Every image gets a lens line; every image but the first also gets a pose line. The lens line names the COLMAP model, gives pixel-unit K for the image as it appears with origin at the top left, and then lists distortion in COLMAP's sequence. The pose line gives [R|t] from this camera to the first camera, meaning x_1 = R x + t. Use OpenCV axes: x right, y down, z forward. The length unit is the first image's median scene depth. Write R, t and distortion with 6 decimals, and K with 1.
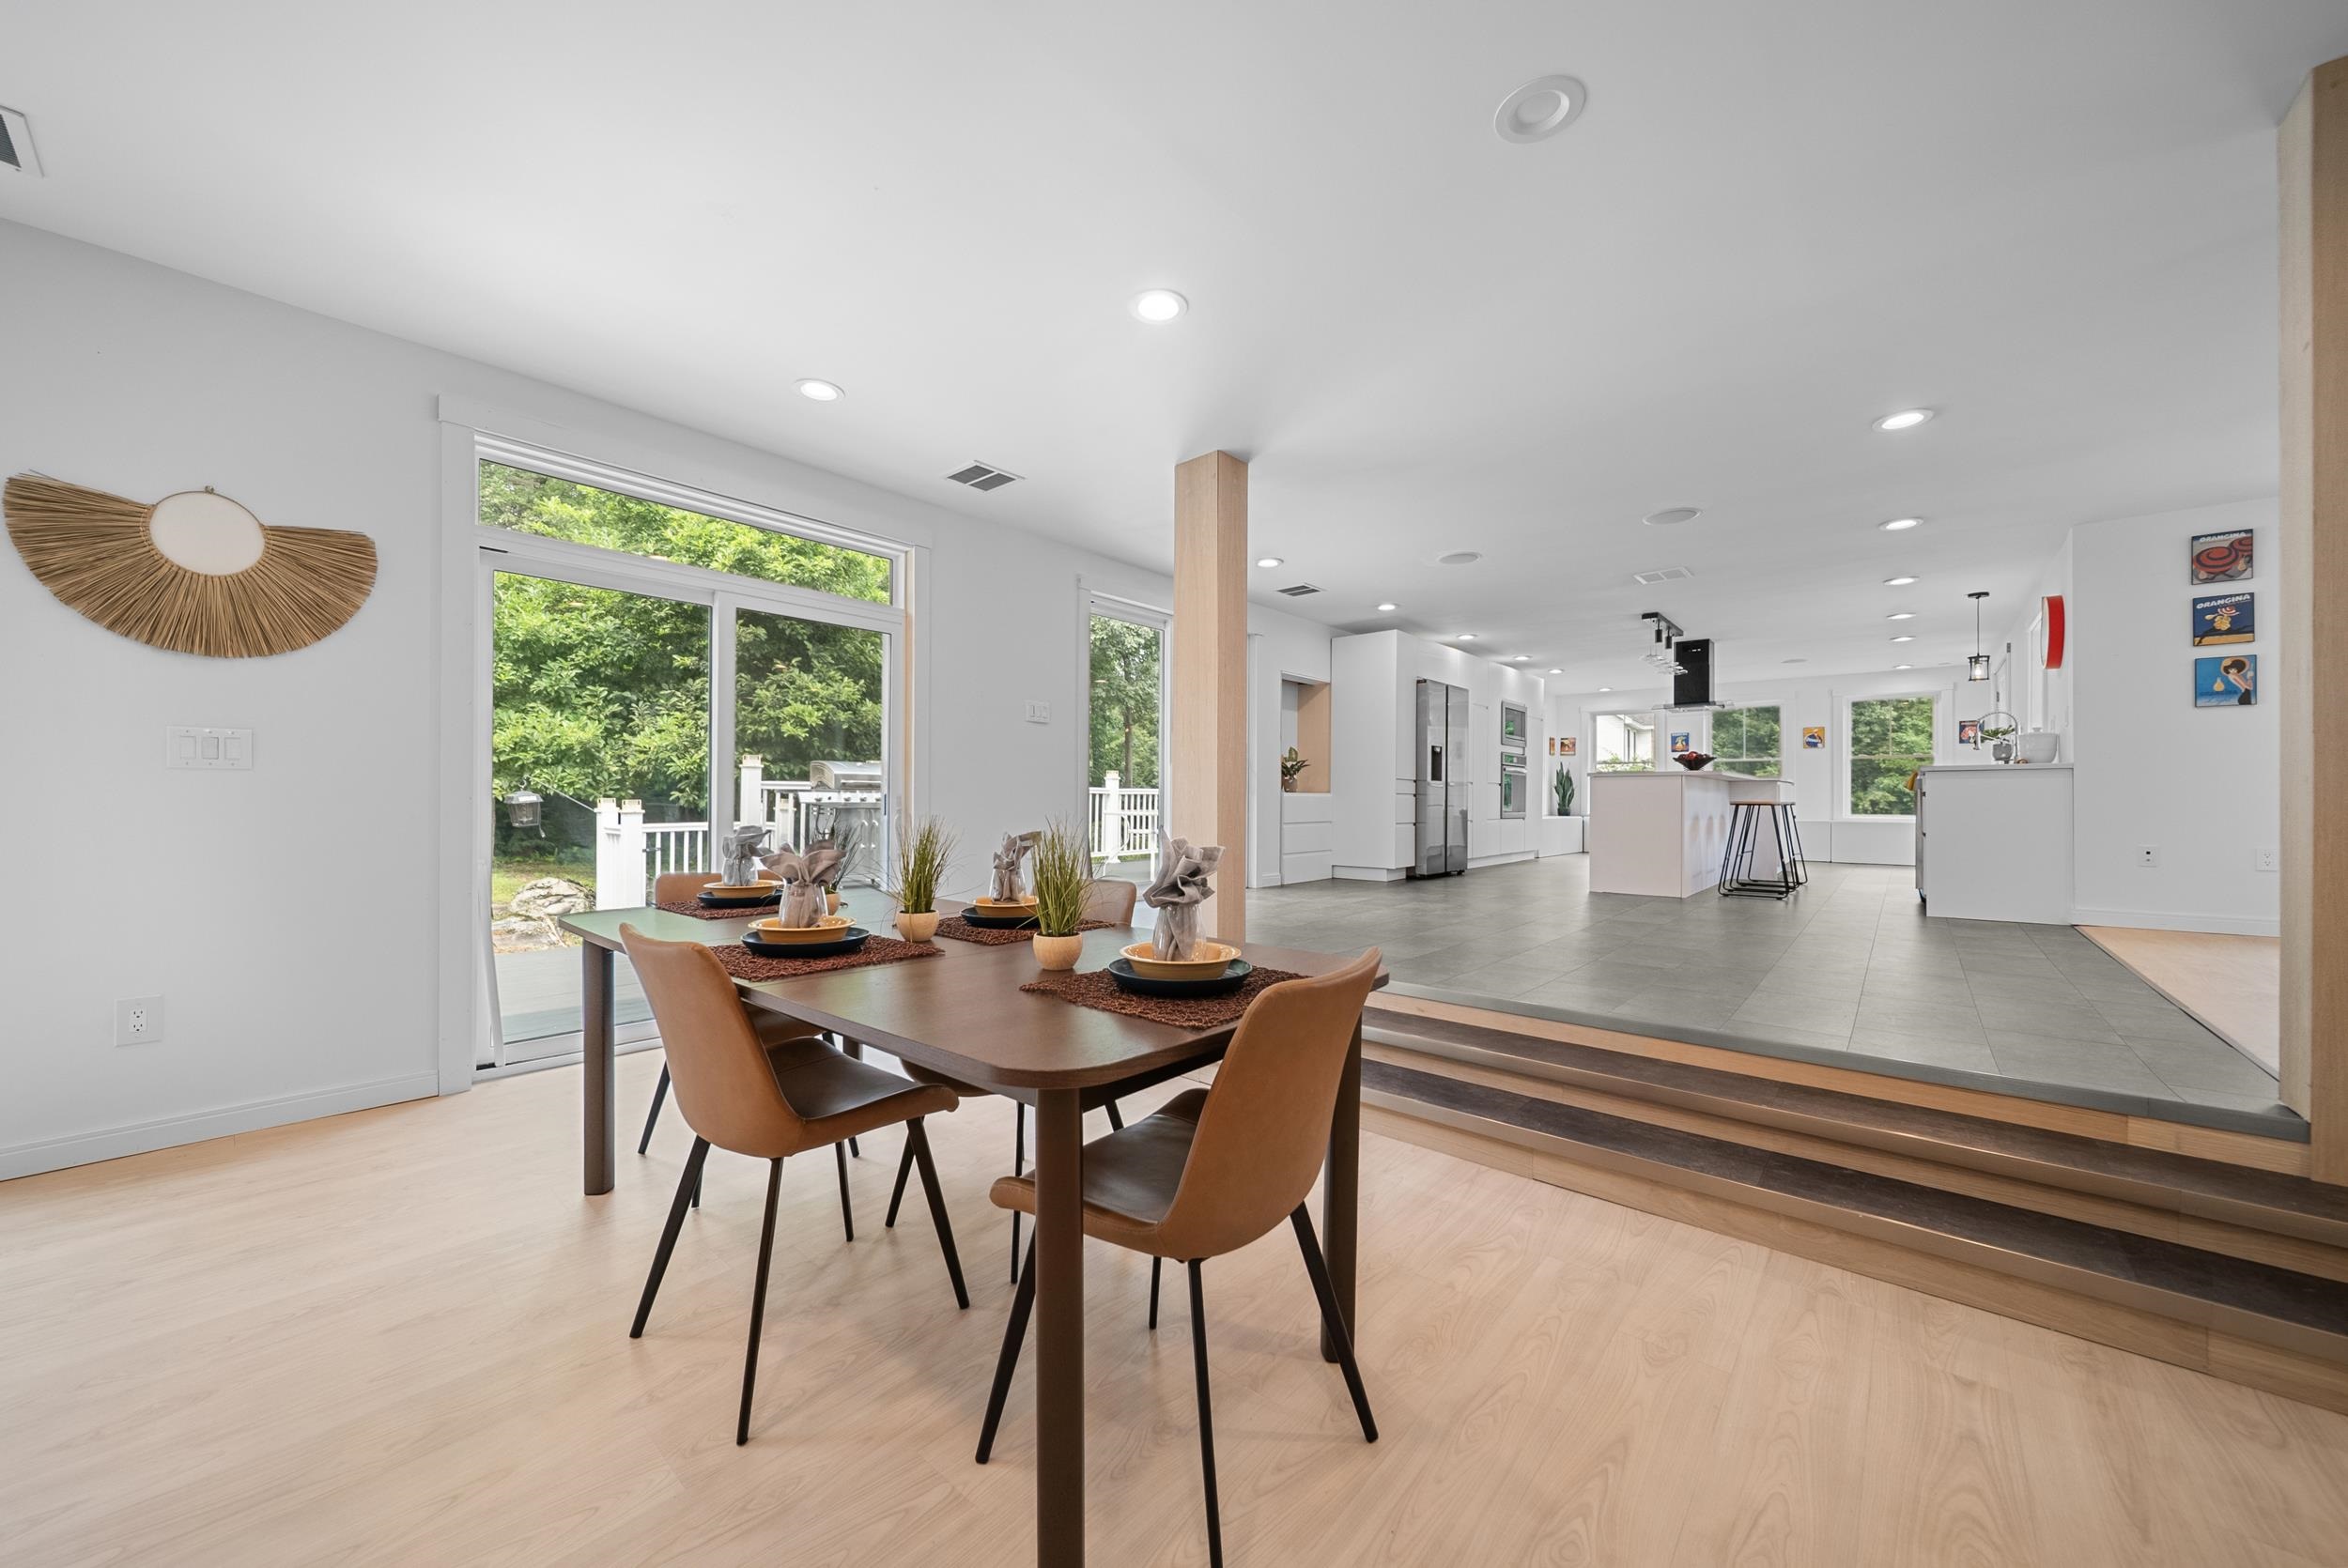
lens RADIAL K [[829.7, 0, 1182.2], [0, 829.7, 798.9], [0, 0, 1]] dist [-0.000140, -0.001363]
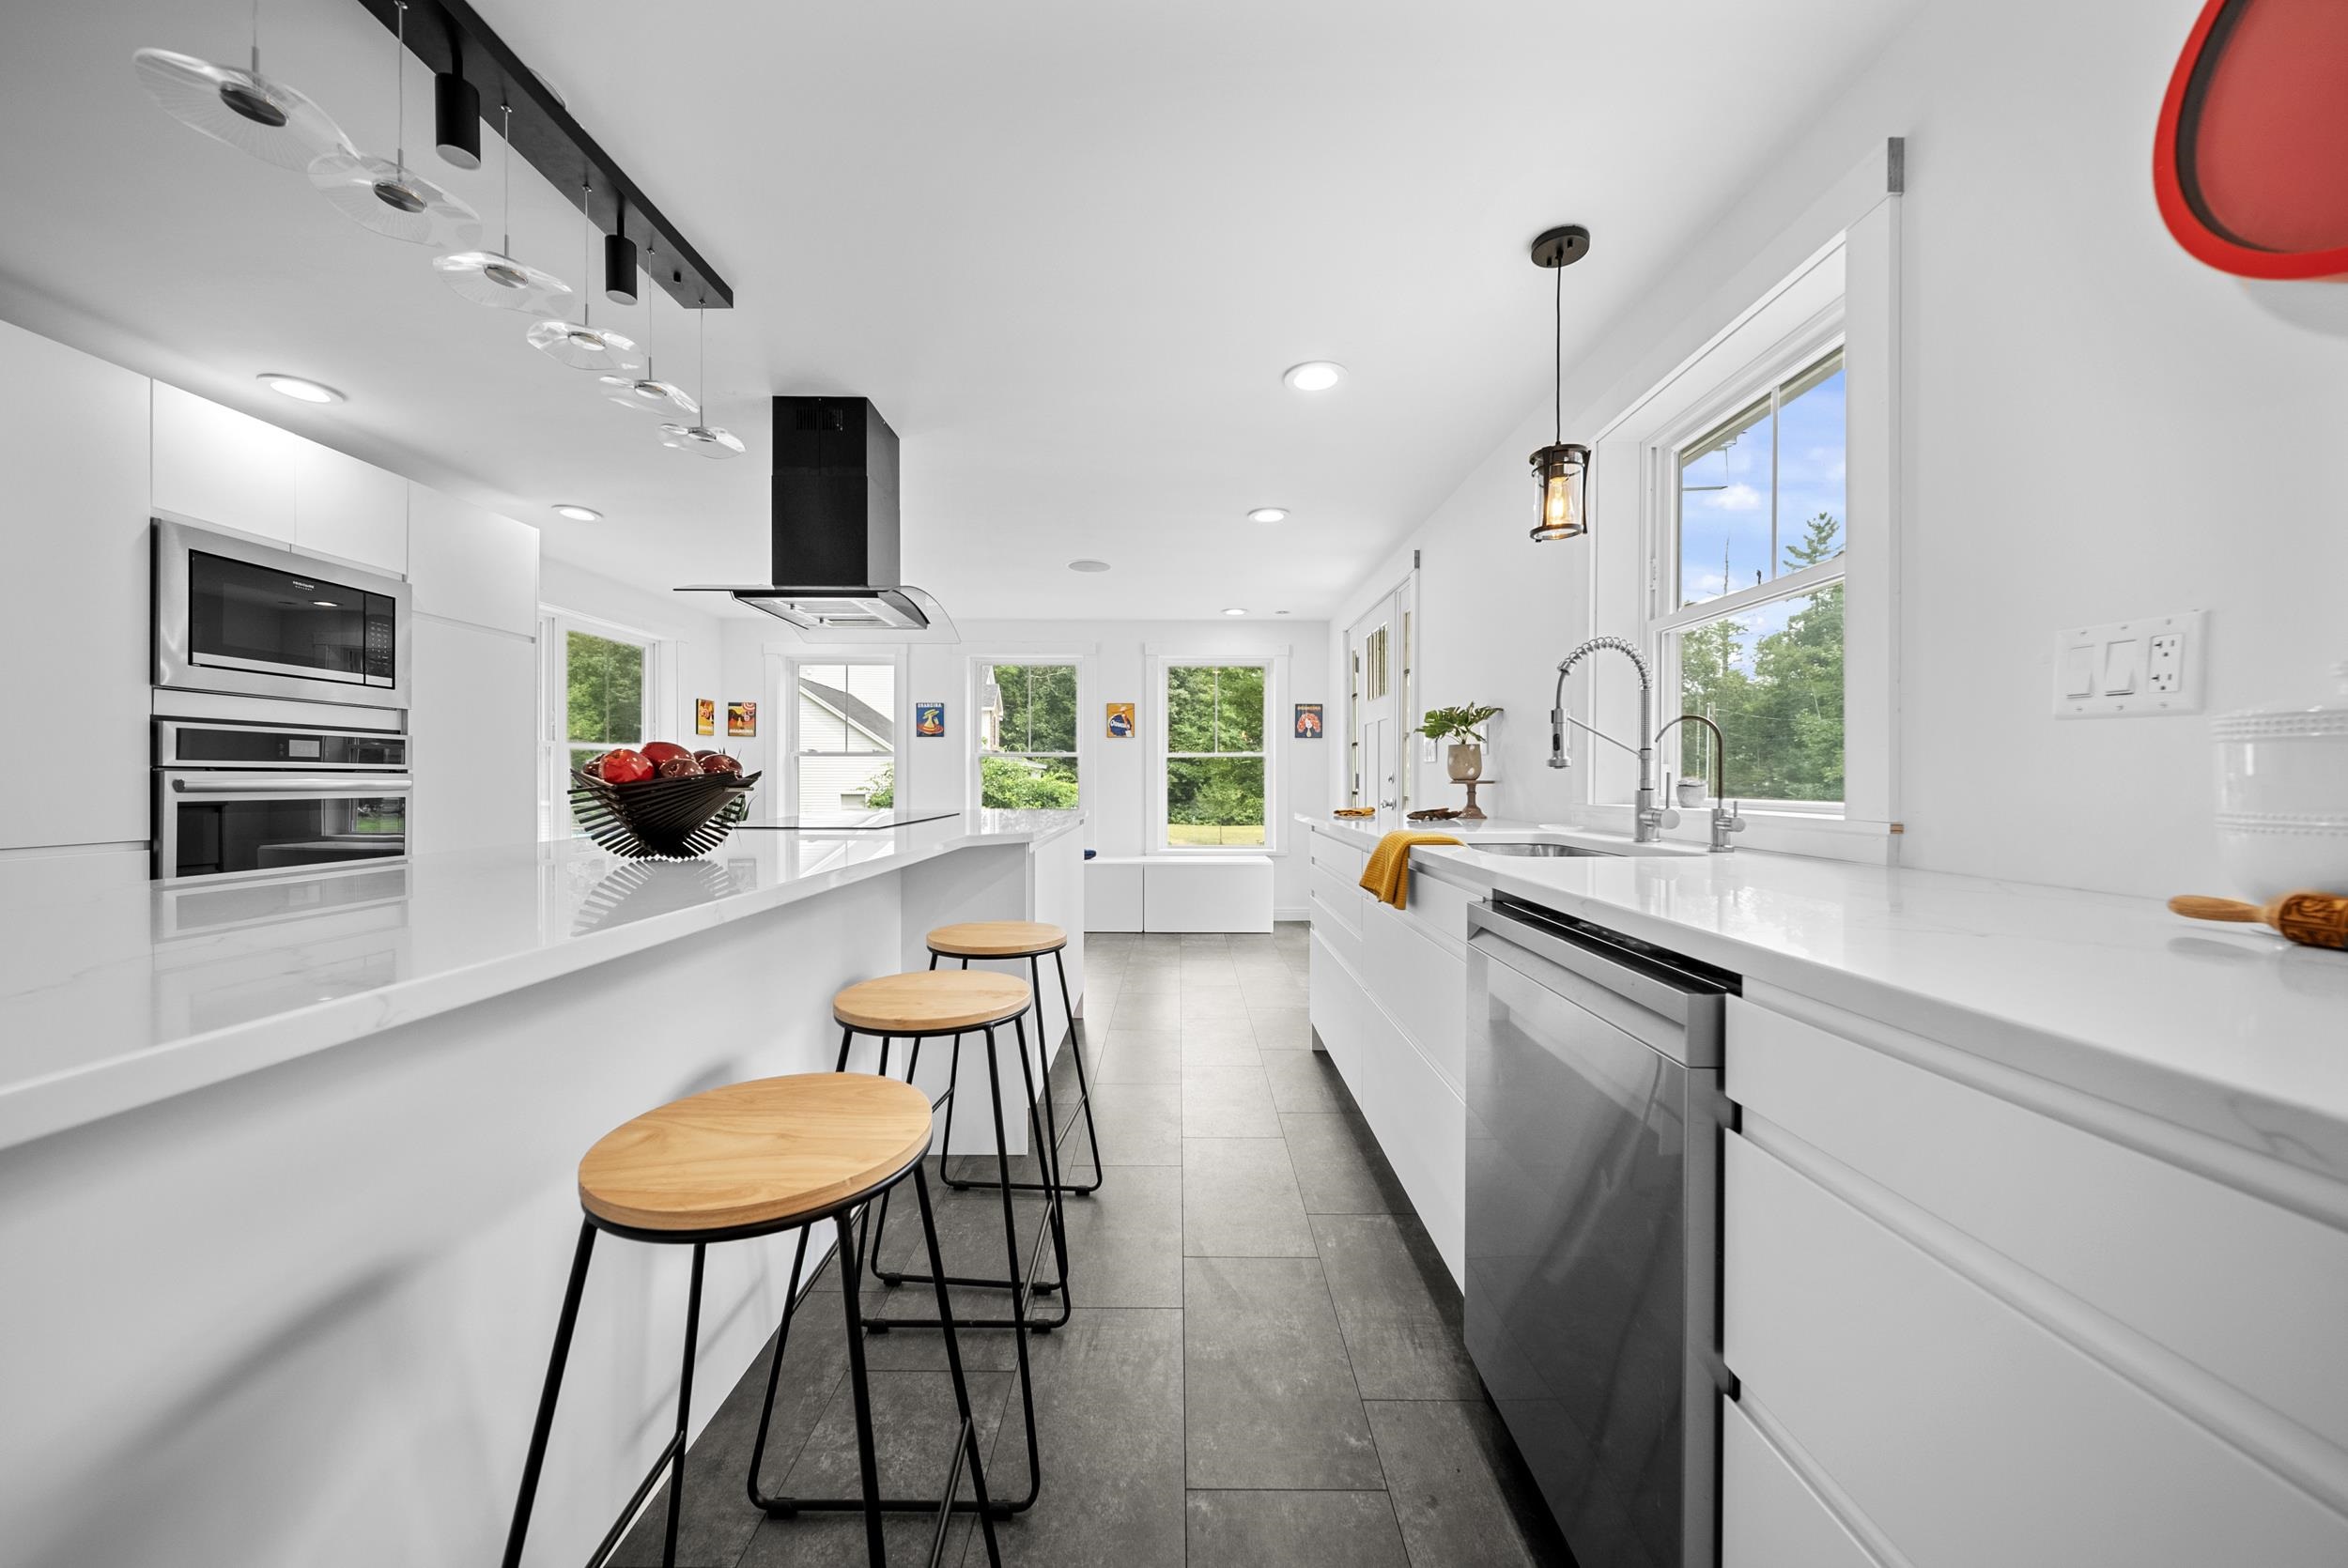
lens RADIAL K [[829.7, 0, 1156.9], [0, 829.7, 781.6], [0, 0, 1]] dist [-0.000140, -0.001363]
pose [[0.766245, -0.002606, 0.642543, 0.508068], [-0.001760, 0.999980, 0.006154, -0.042480], [-0.642546, -0.005846, 0.766225, 0.671796]]
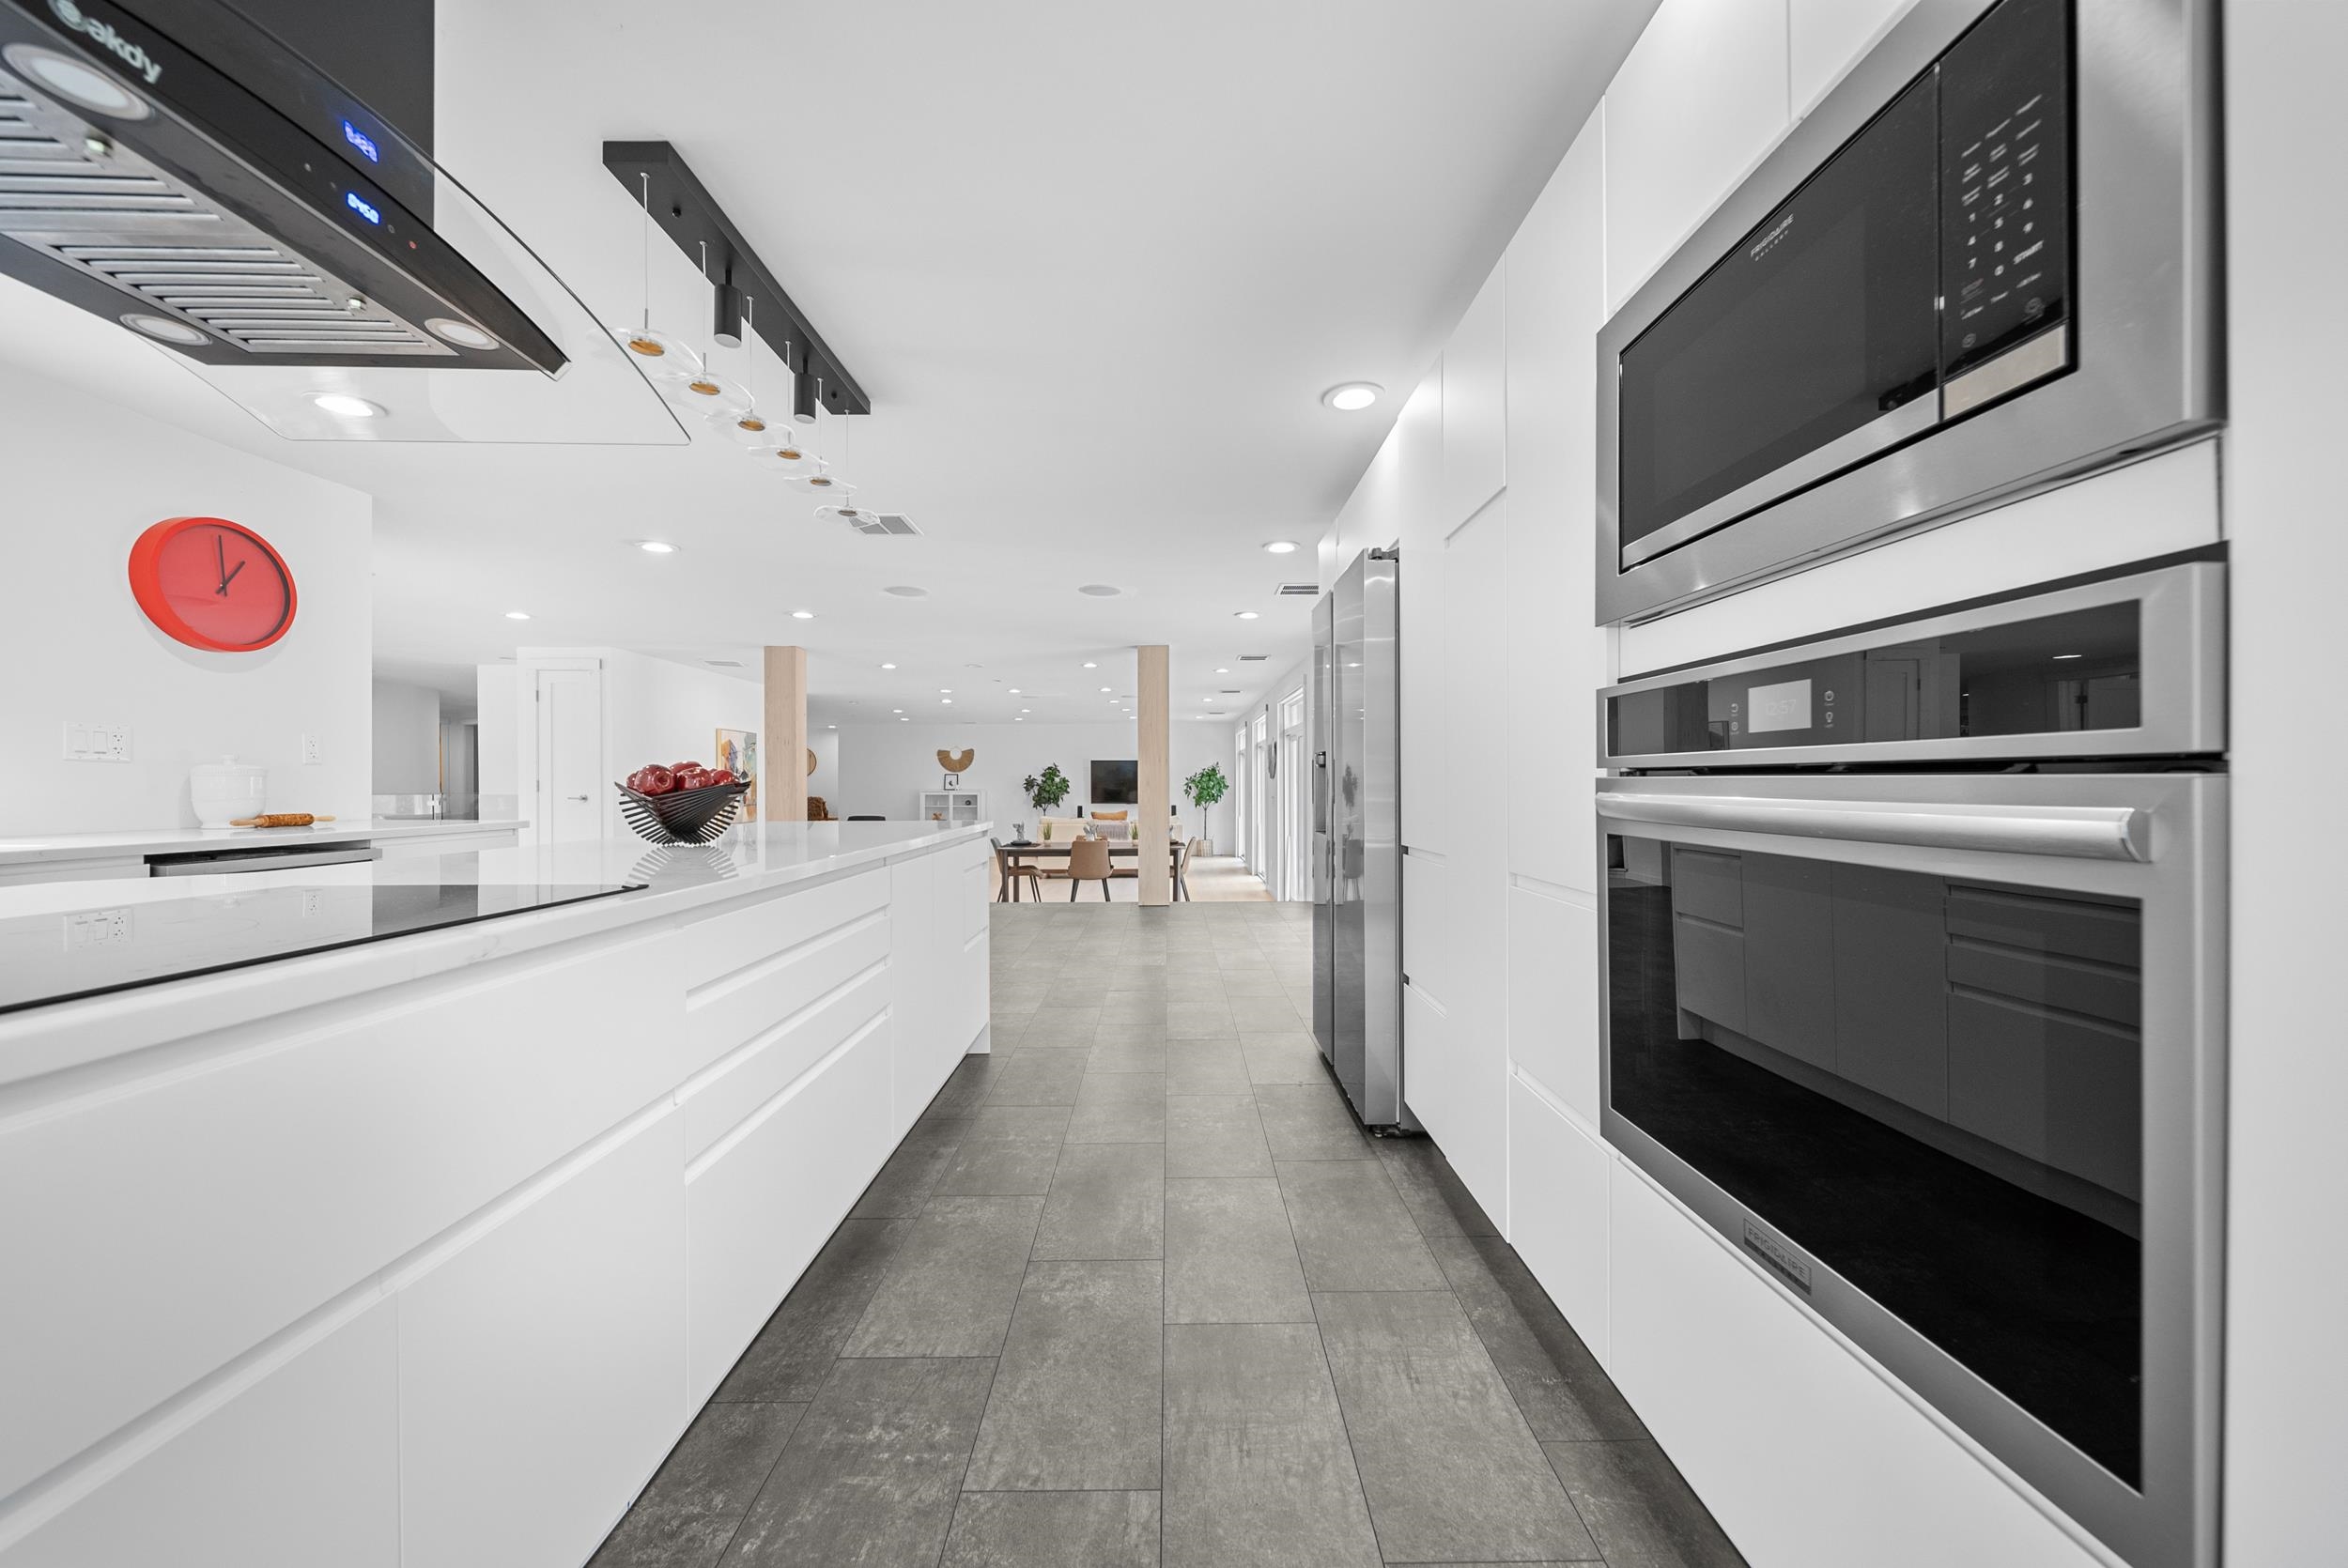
lens RADIAL K [[829.7, 0, 1176.8], [0, 829.7, 789.1], [0, 0, 1]] dist [-0.000140, -0.001363]
pose [[-0.746287, 0.003205, -0.665617, 0.602413], [0.001177, 0.999993, 0.003495, -0.042136], [0.665623, 0.001825, -0.746286, 1.190749]]
